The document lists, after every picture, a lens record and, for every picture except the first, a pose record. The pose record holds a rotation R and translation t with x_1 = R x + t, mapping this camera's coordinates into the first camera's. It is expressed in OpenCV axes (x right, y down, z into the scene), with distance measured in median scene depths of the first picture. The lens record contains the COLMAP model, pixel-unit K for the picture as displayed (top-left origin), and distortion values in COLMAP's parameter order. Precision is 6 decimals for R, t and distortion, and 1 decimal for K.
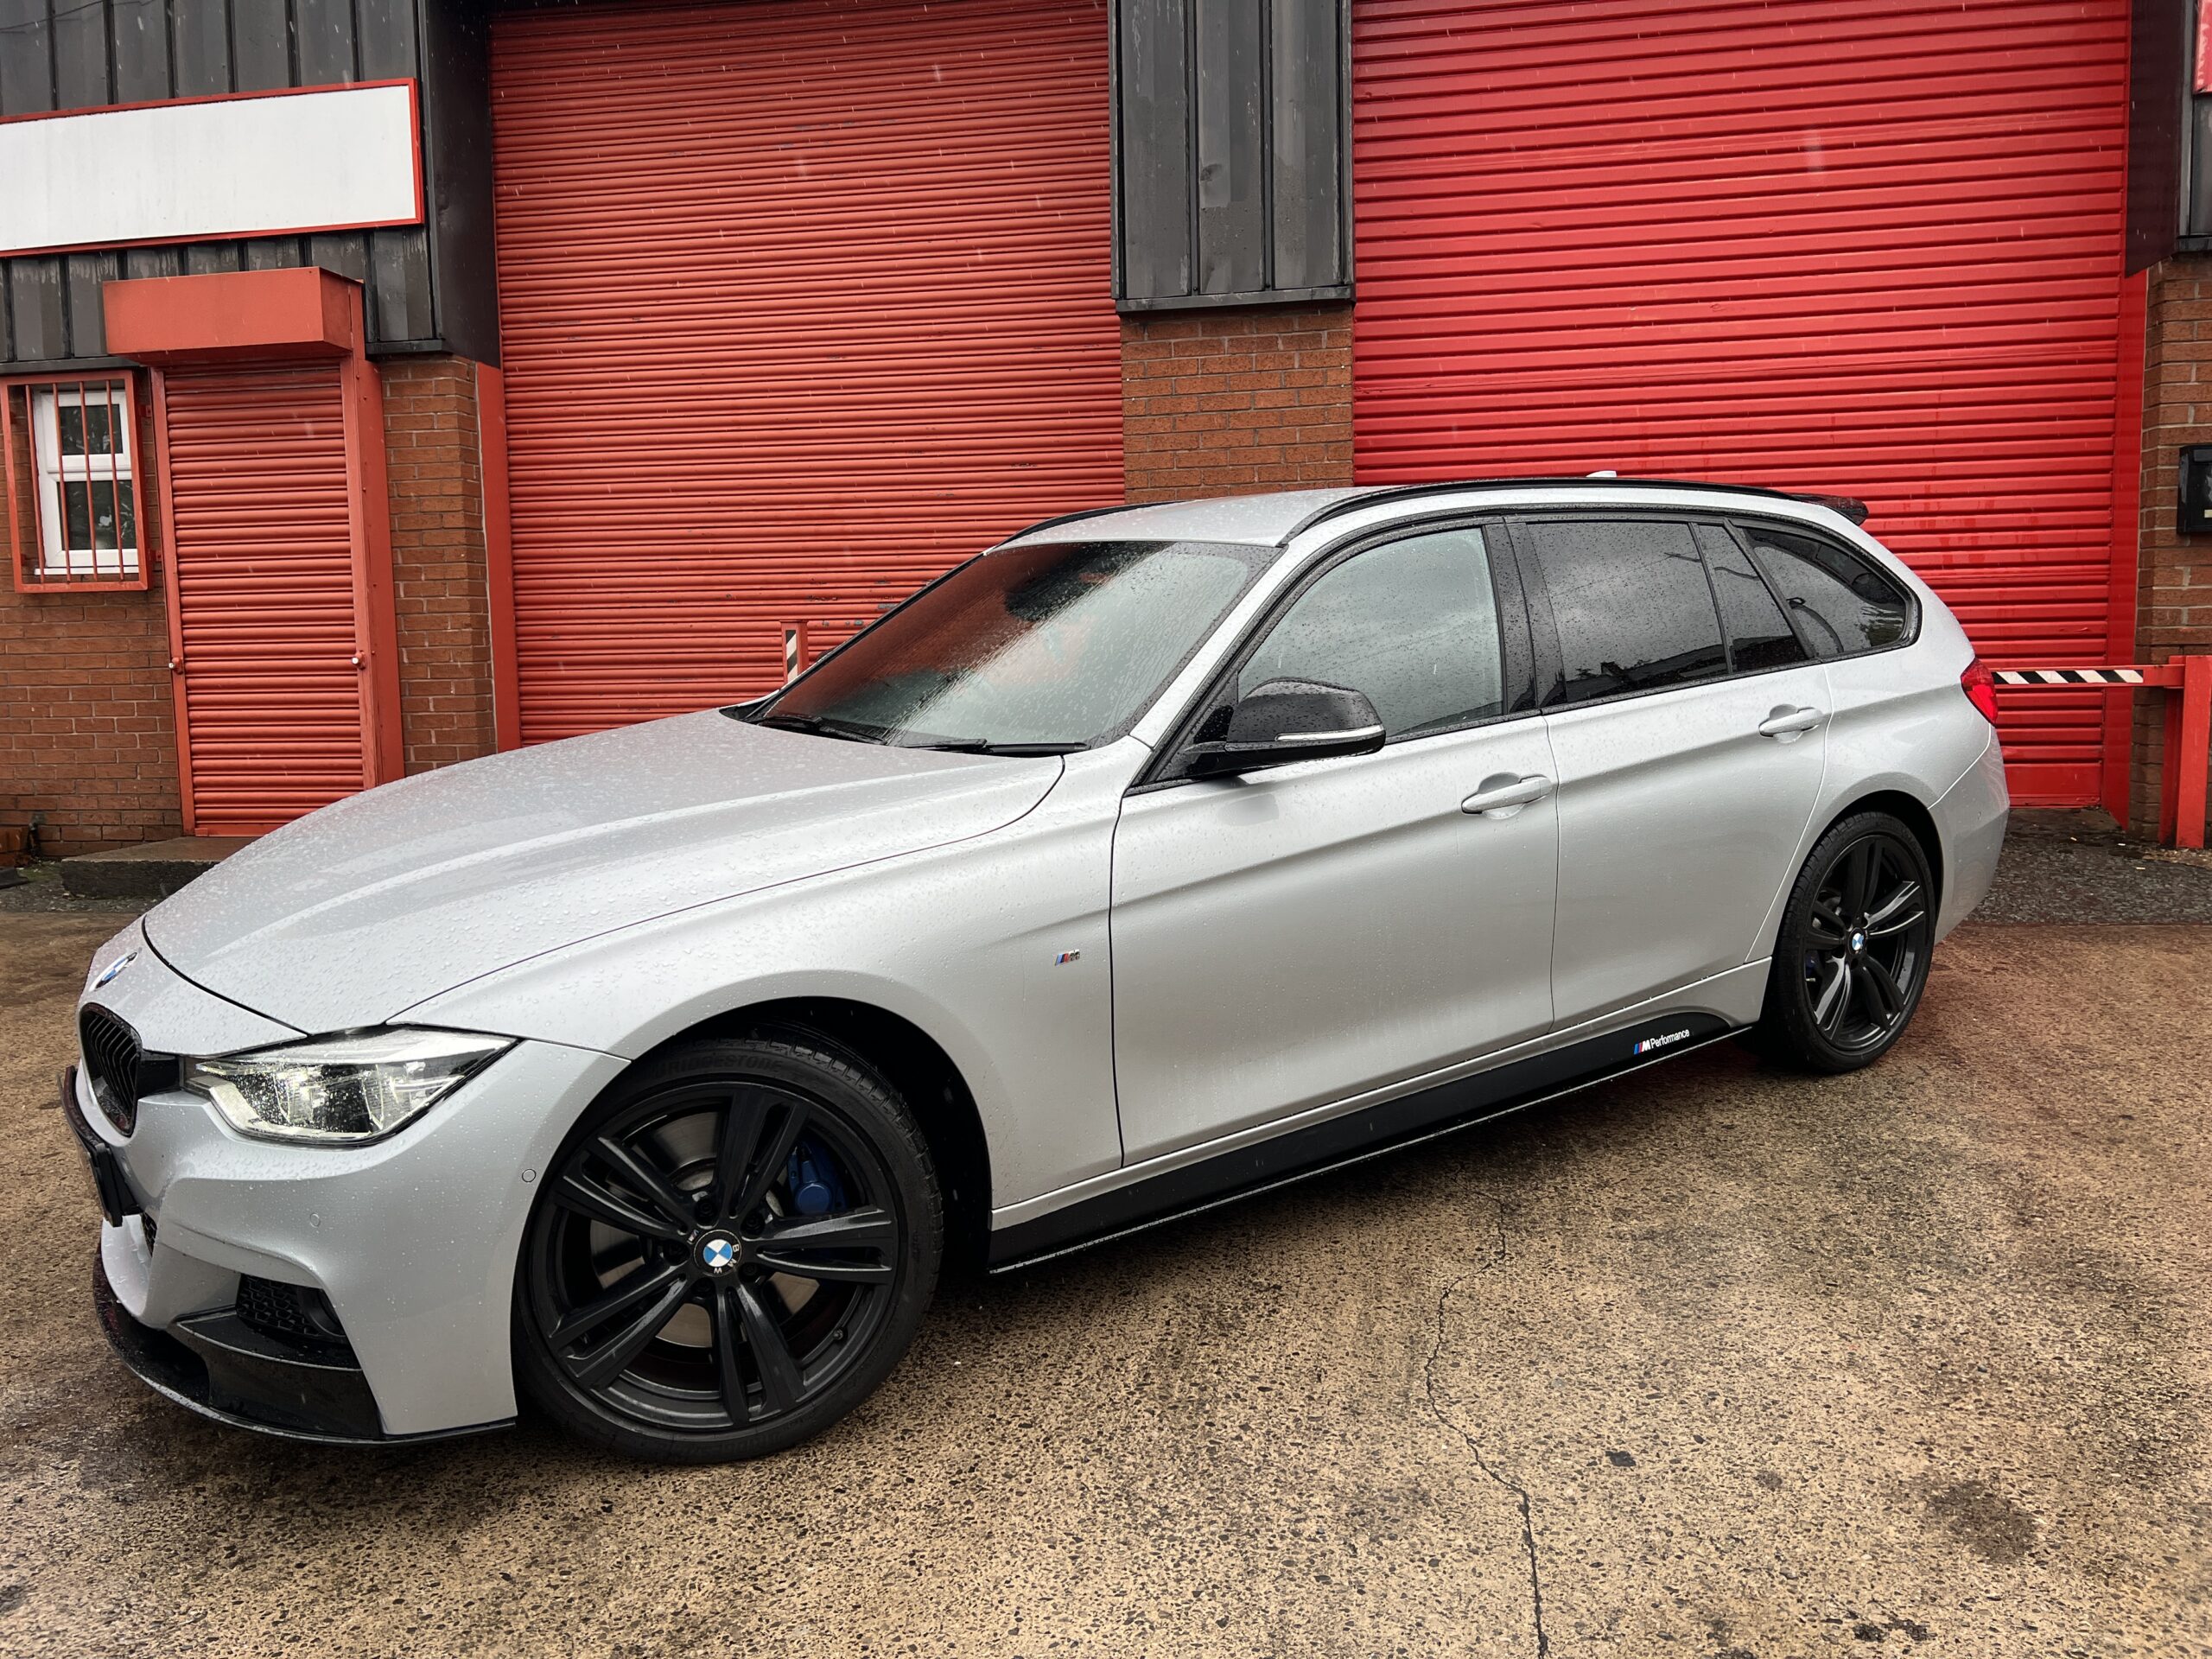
lens RADIAL K [[1673.1, 0, 1098.8], [0, 1673.1, 818.7], [0, 0, 1]] dist [0.038862, -0.046055]
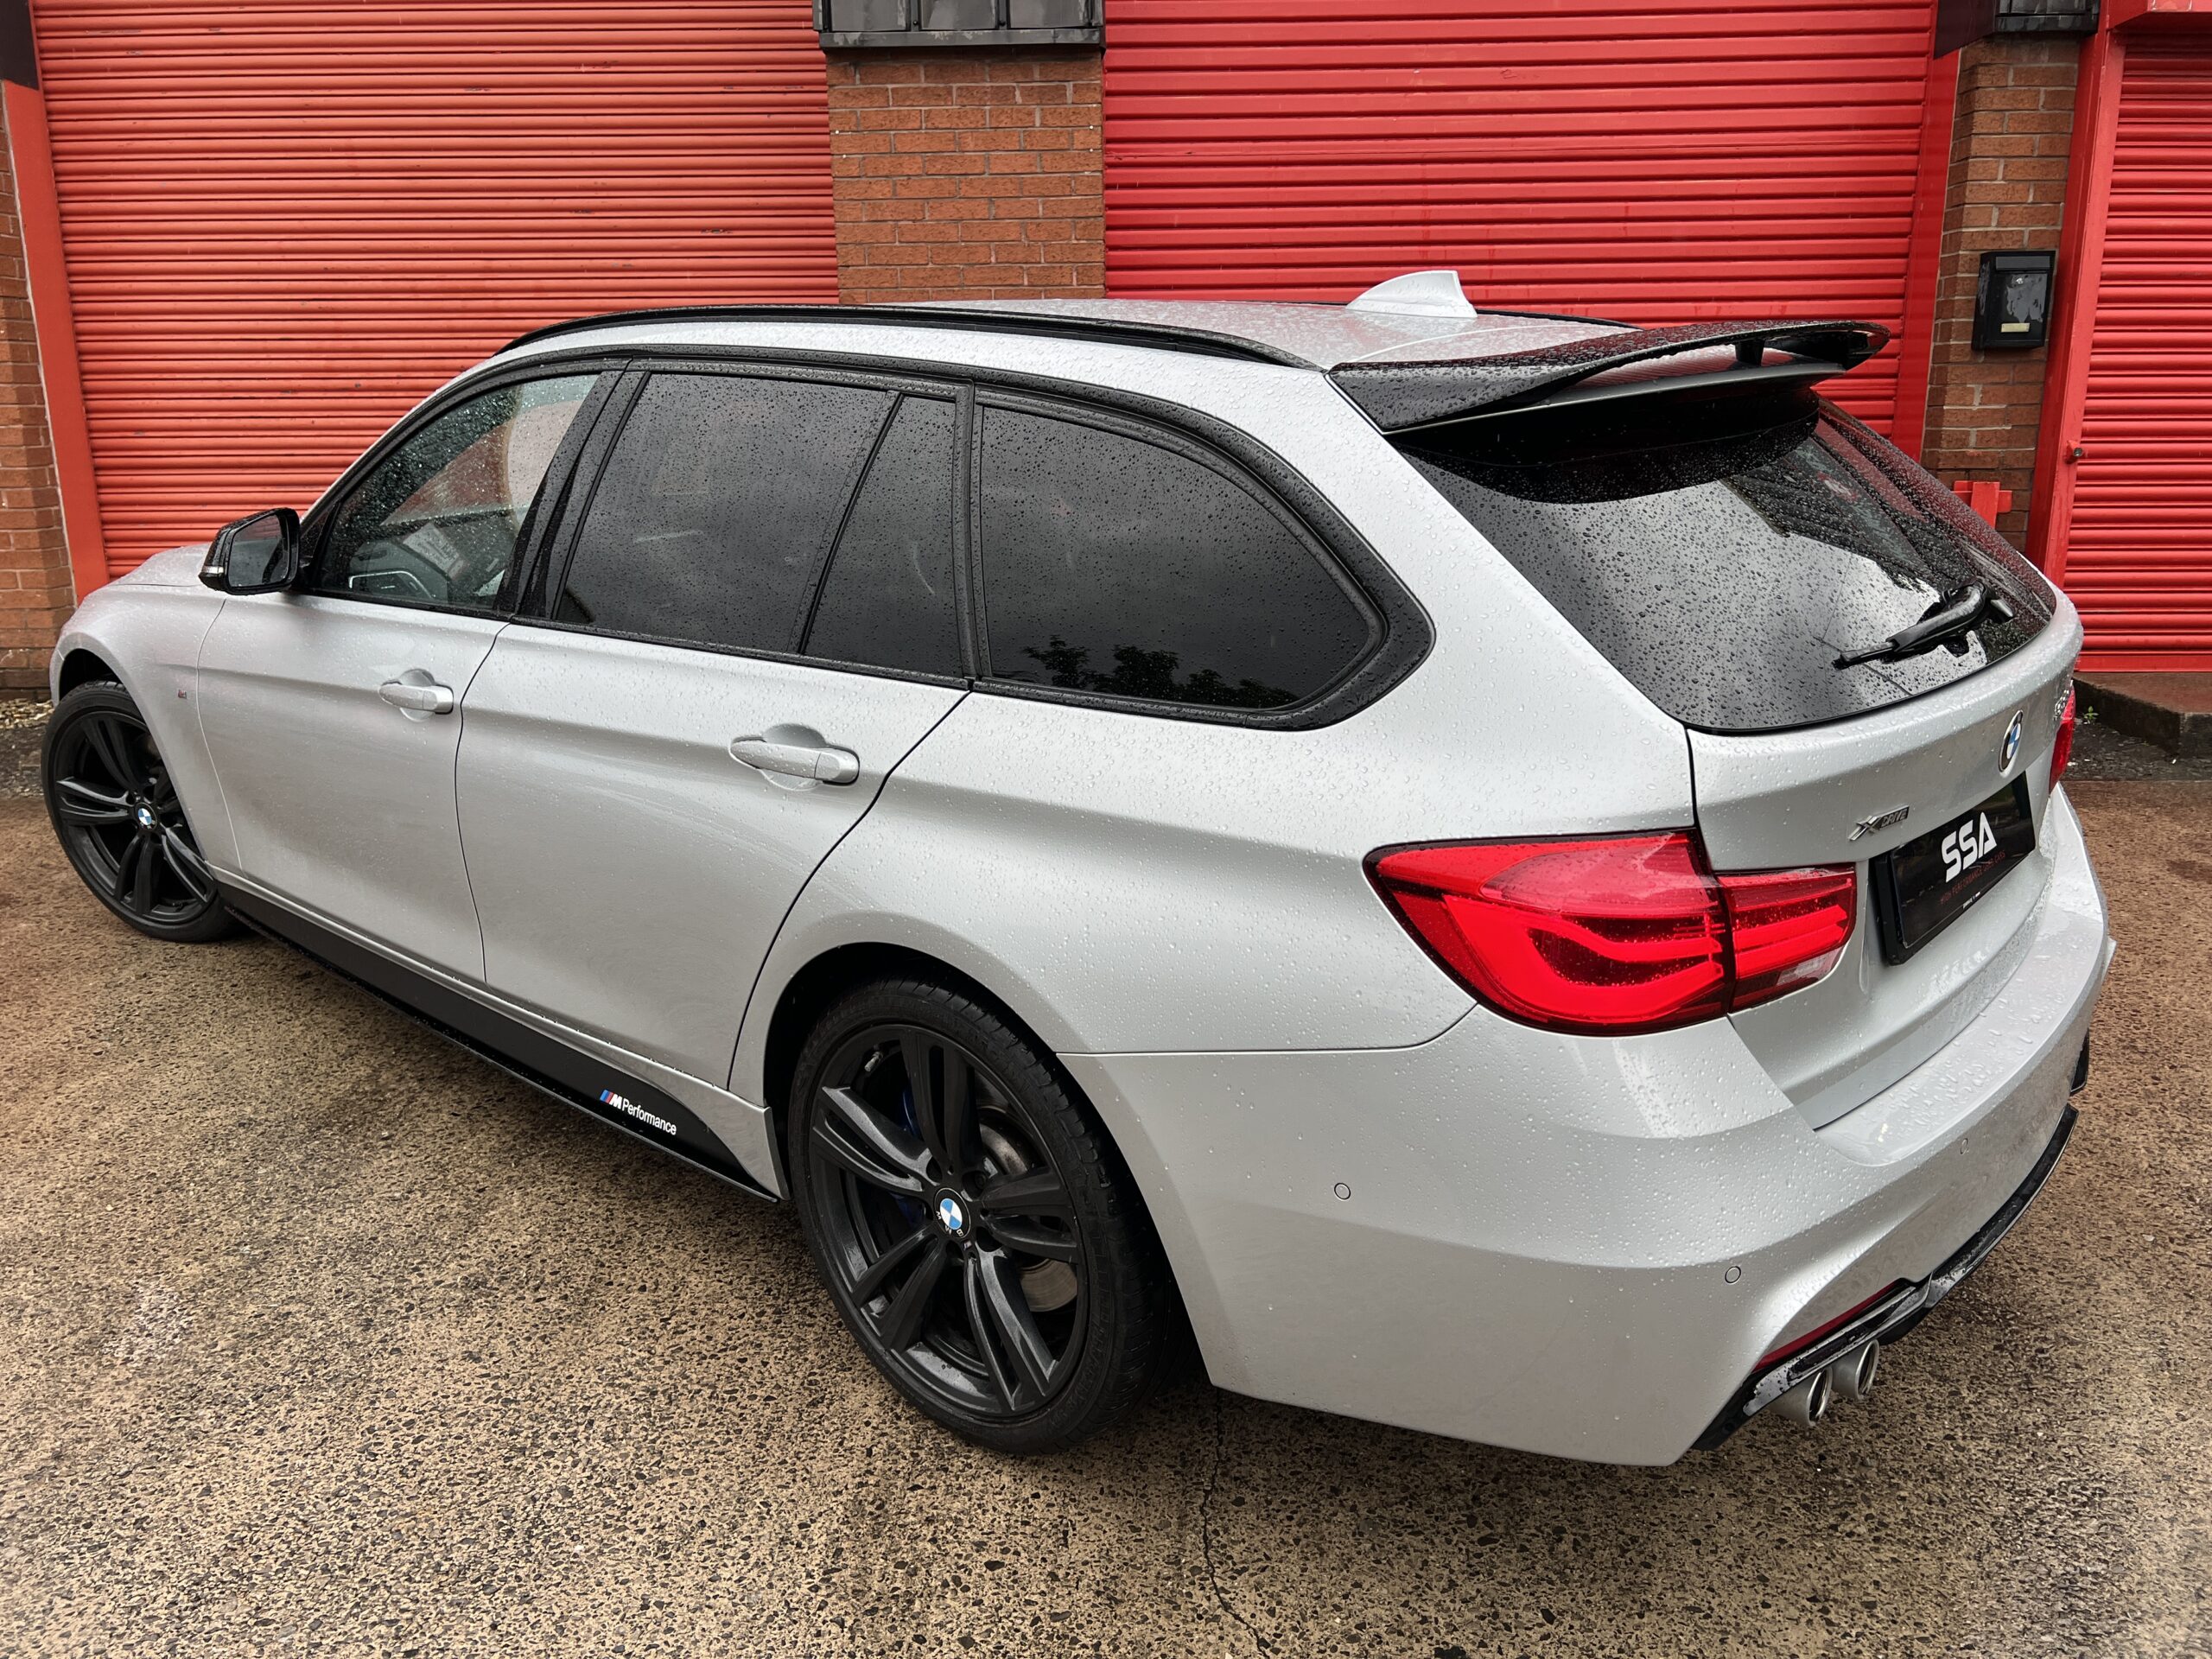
lens RADIAL K [[1673.1, 0, 1118.5], [0, 1673.1, 813.5], [0, 0, 1]] dist [0.038862, -0.046055]
pose [[0.987637, -0.025872, 0.154608, 0.017982], [0.005017, 0.990998, 0.133785, -0.038259], [-0.156678, -0.131355, 0.978876, 0.115957]]
